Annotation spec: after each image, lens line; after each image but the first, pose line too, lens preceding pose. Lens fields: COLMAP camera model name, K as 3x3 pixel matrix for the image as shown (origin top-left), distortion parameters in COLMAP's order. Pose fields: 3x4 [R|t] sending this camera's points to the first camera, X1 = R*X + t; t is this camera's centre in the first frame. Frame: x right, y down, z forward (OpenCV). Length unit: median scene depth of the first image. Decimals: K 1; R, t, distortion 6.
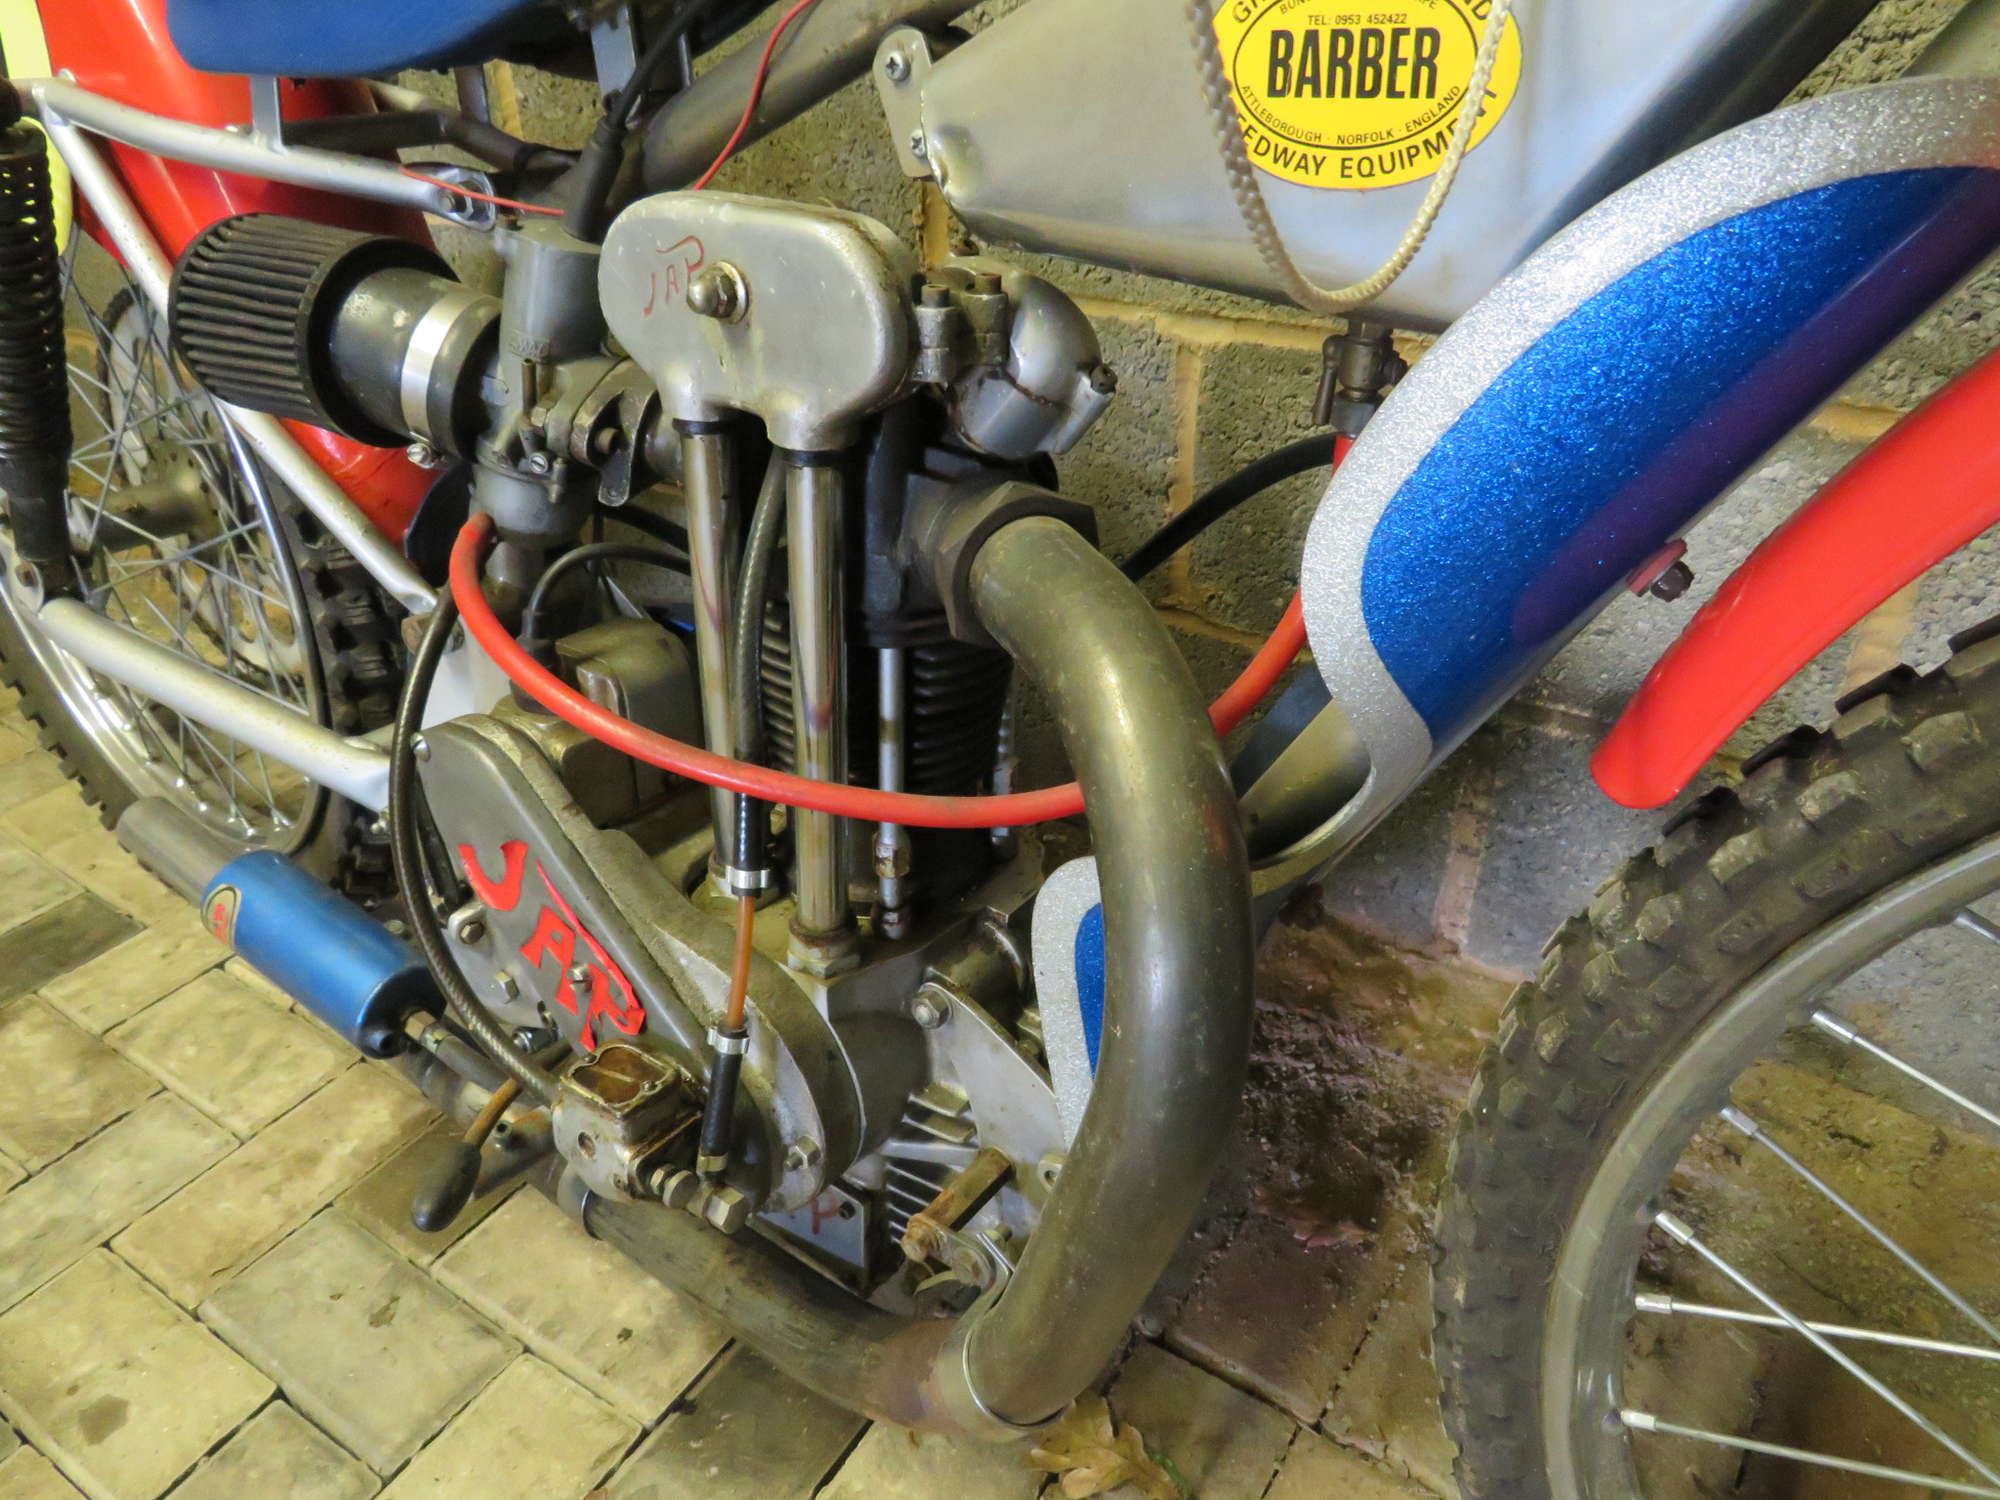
lens RADIAL K [[1415.1, 0, 1000.0], [0, 1415.1, 750.0], [0, 0, 1]] dist [-0.031173, 0.012607]
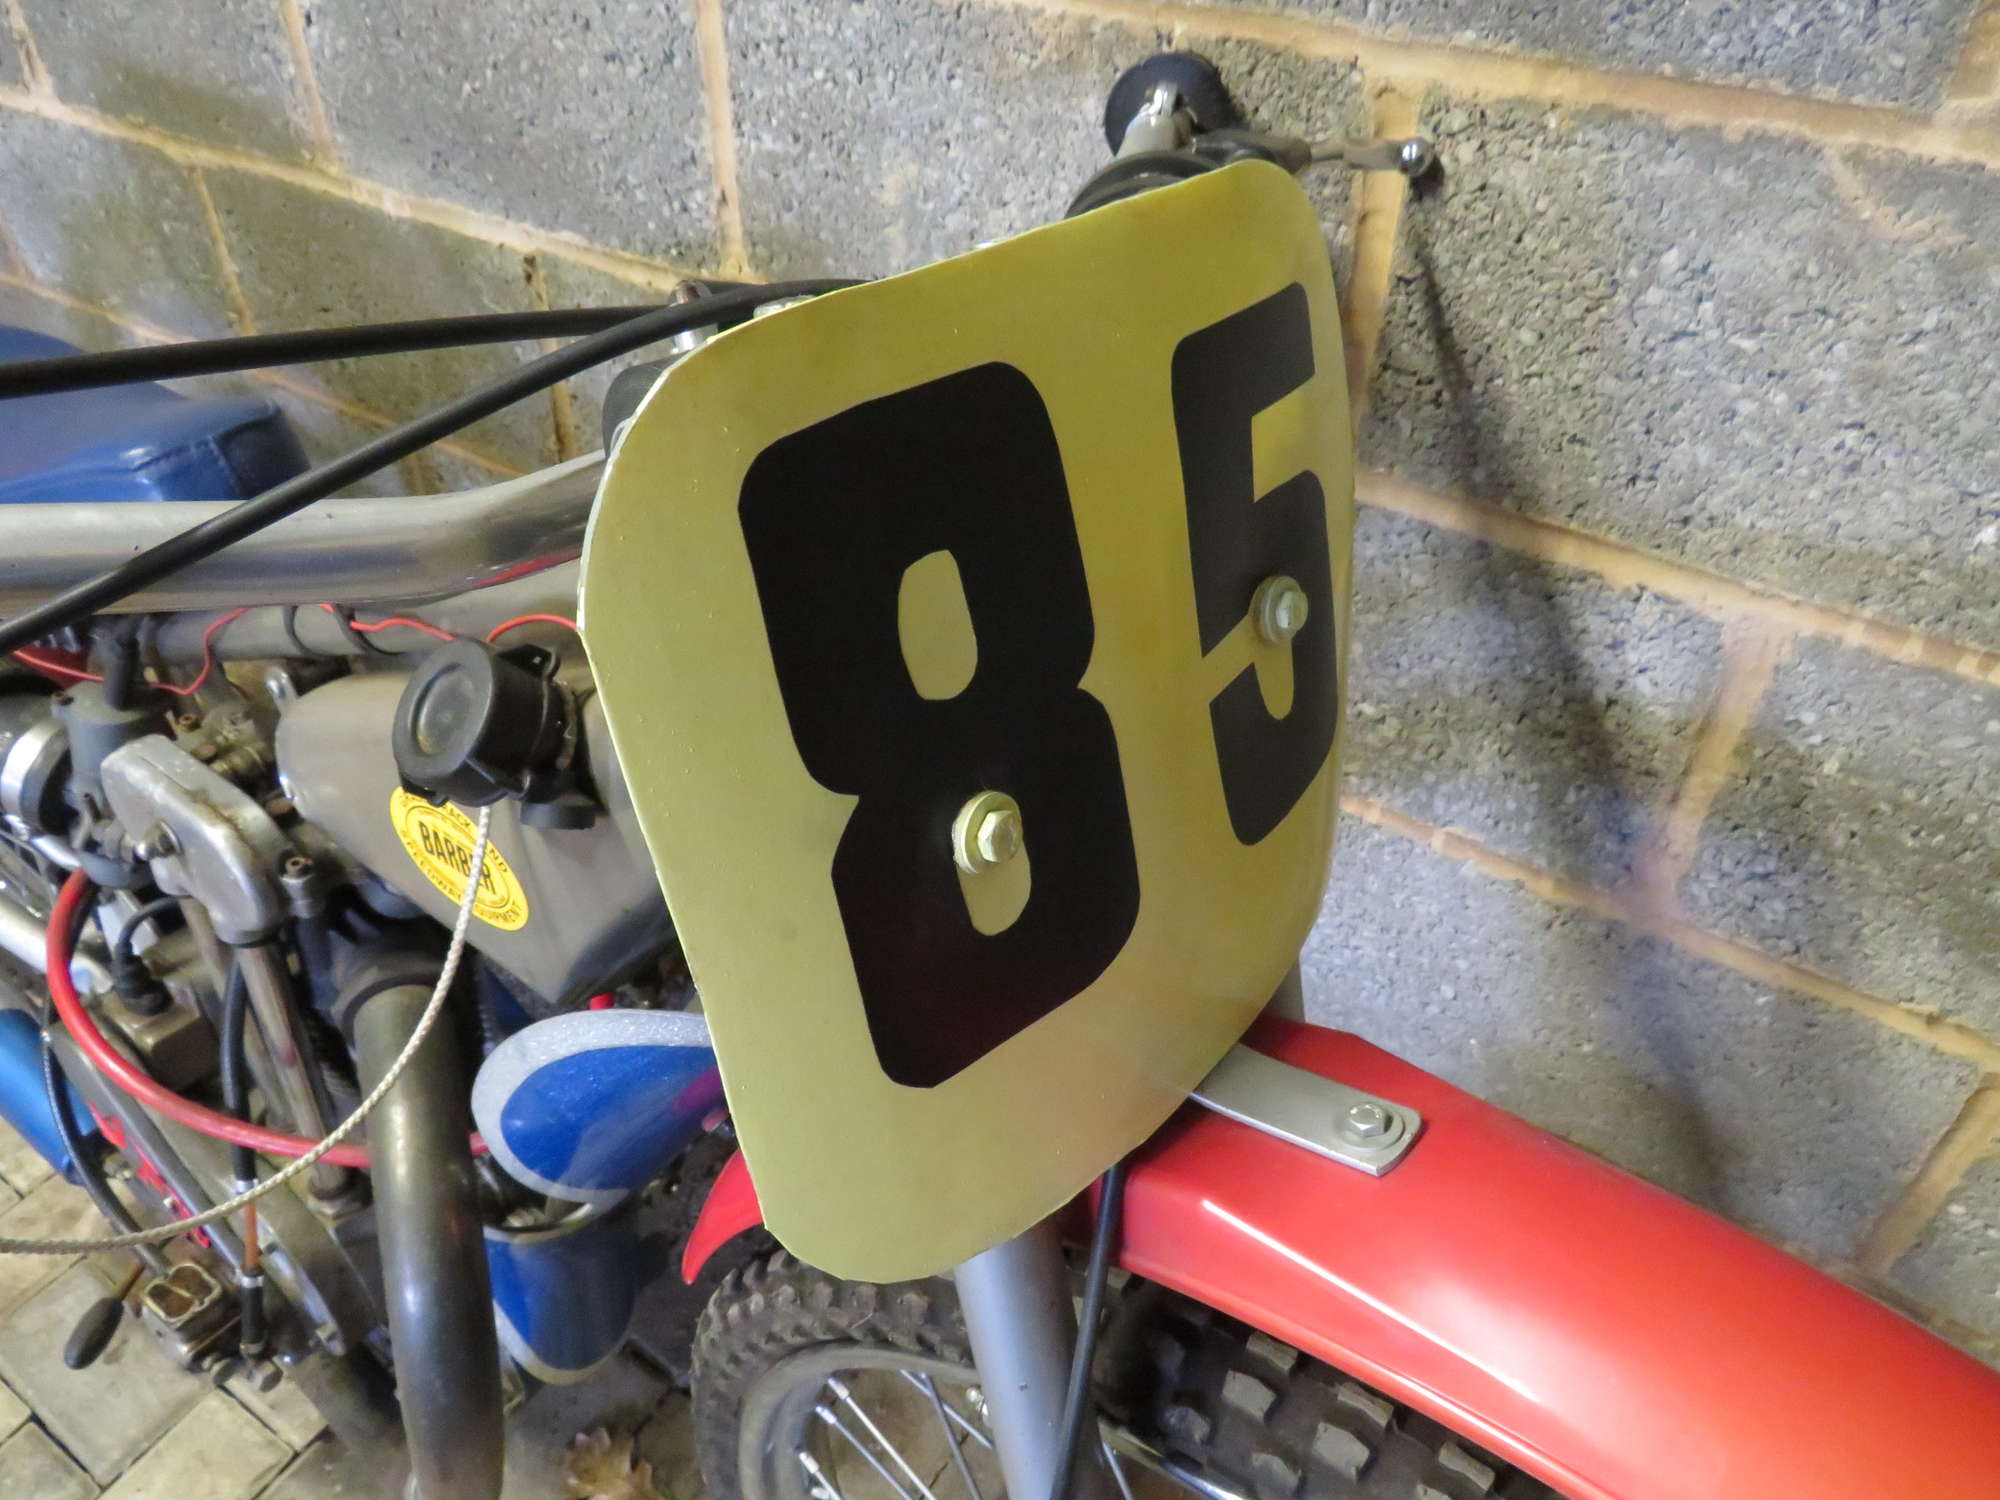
lens RADIAL K [[1415.1, 0, 1000.0], [0, 1415.1, 750.0], [0, 0, 1]] dist [-0.031173, 0.012607]
pose [[0.999665, 0.022126, 0.013414, 0.390525], [-0.023827, 0.989326, 0.143758, -0.396309], [-0.010090, -0.144029, 0.989522, -0.248122]]
